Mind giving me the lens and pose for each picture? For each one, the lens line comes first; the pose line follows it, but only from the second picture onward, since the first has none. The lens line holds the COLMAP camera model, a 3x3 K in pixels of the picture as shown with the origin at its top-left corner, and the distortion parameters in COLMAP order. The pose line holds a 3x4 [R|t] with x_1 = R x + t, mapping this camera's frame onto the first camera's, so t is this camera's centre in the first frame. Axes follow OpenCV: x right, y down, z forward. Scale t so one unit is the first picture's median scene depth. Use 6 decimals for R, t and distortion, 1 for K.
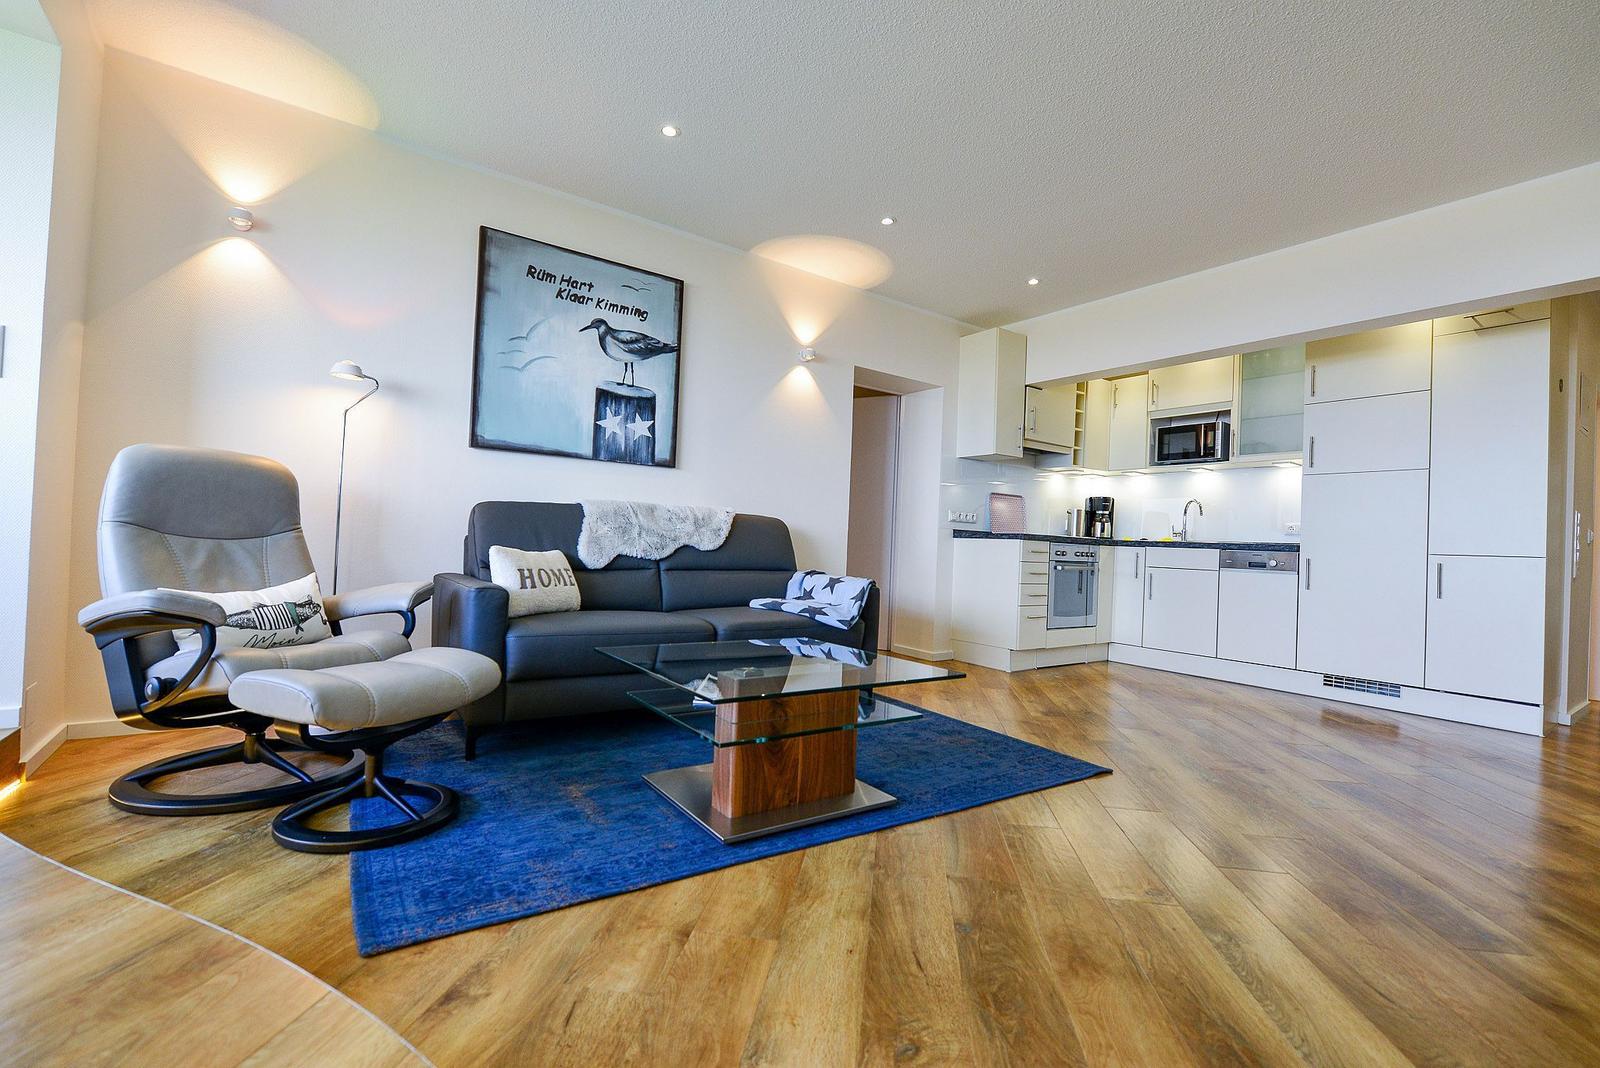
lens RADIAL K [[688.2, 0, 795.7], [0, 688.2, 527.7], [0, 0, 1]] dist [-0.001756, 0.000234]
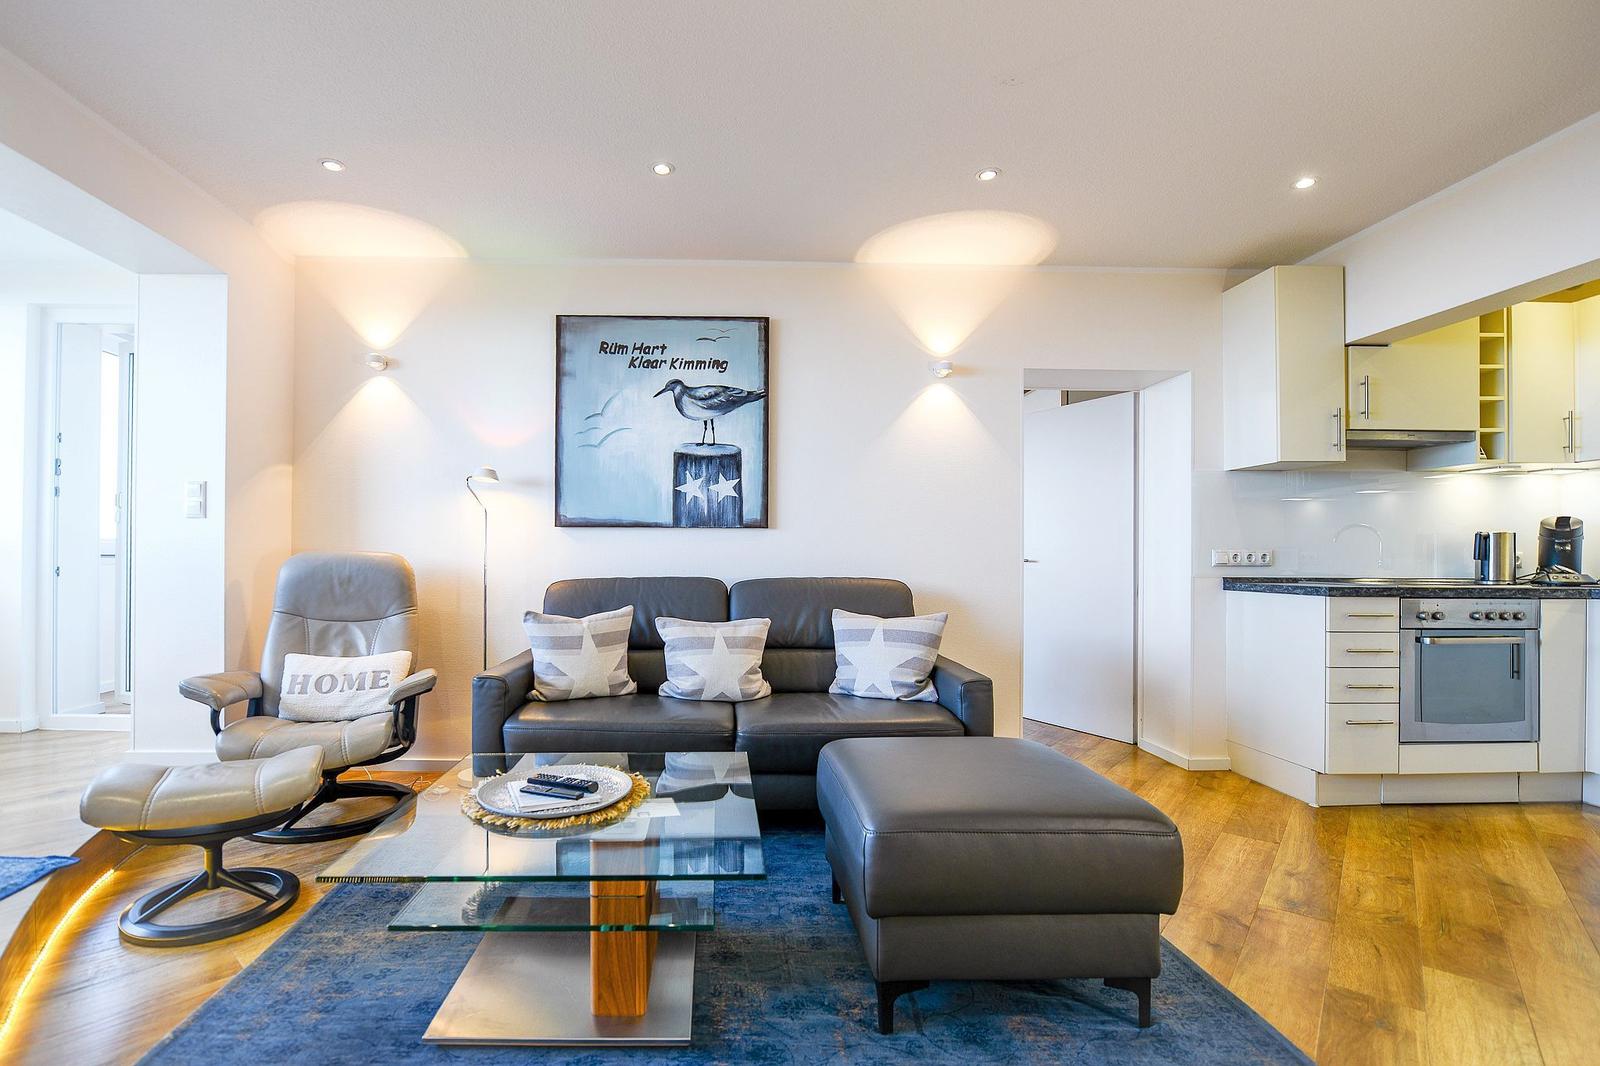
lens RADIAL K [[717.8, 0, 802.3], [0, 717.8, 544.1], [0, 0, 1]] dist [-0.002215, -0.000521]
pose [[0.829016, -0.041882, -0.557654, 0.394829], [0.040530, 0.999069, -0.014782, -0.052033], [0.557754, -0.010347, 0.829942, 0.260792]]
